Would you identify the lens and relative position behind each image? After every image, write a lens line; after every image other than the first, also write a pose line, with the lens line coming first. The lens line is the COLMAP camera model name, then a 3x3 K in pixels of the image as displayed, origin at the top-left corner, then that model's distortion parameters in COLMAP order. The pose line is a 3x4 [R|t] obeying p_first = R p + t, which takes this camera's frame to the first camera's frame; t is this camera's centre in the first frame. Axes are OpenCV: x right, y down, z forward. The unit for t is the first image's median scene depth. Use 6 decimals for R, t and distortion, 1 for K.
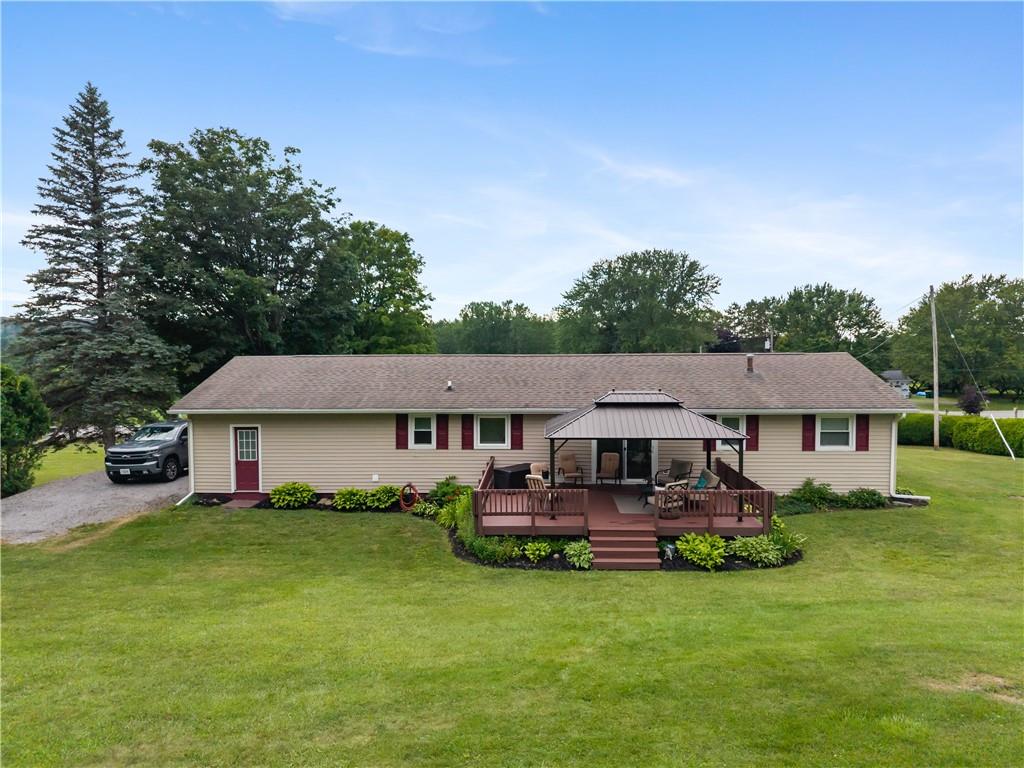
lens RADIAL K [[685.8, 0, 508.7], [0, 685.8, 384.6], [0, 0, 1]] dist [0.041333, -0.030416]
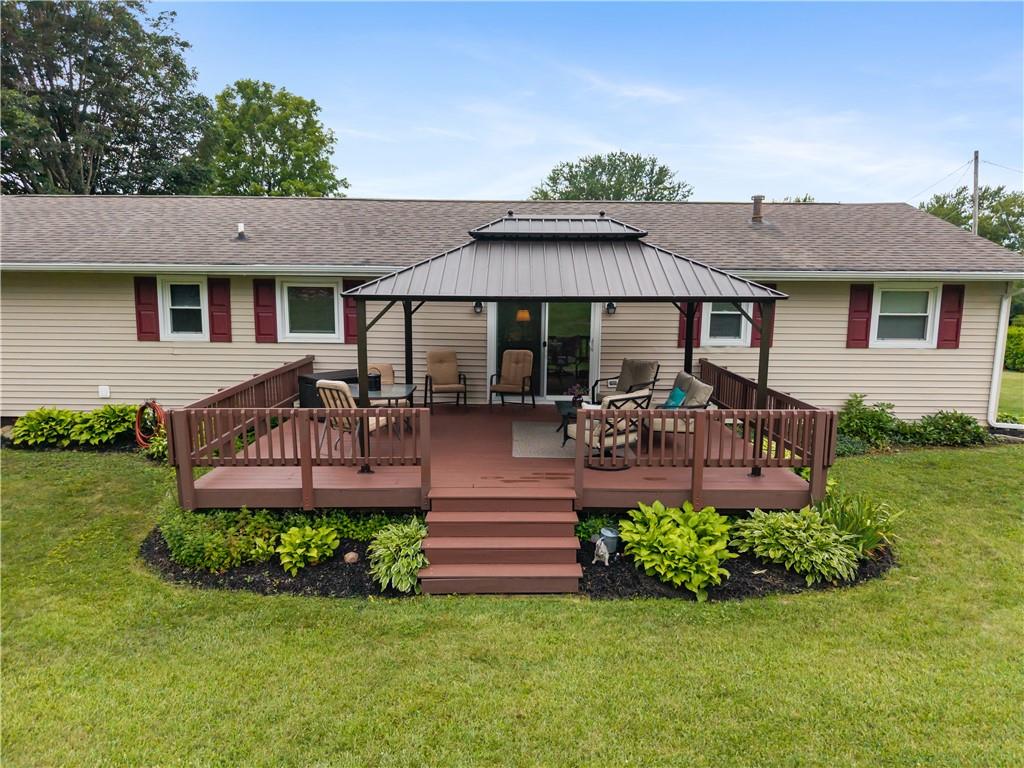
lens RADIAL K [[685.8, 0, 513.3], [0, 685.8, 383.4], [0, 0, 1]] dist [0.041333, -0.030416]
pose [[0.998340, 0.007793, 0.057063, 0.116552], [-0.013287, 0.995241, 0.096530, 0.075561], [-0.056039, -0.097128, 0.993693, 0.449090]]
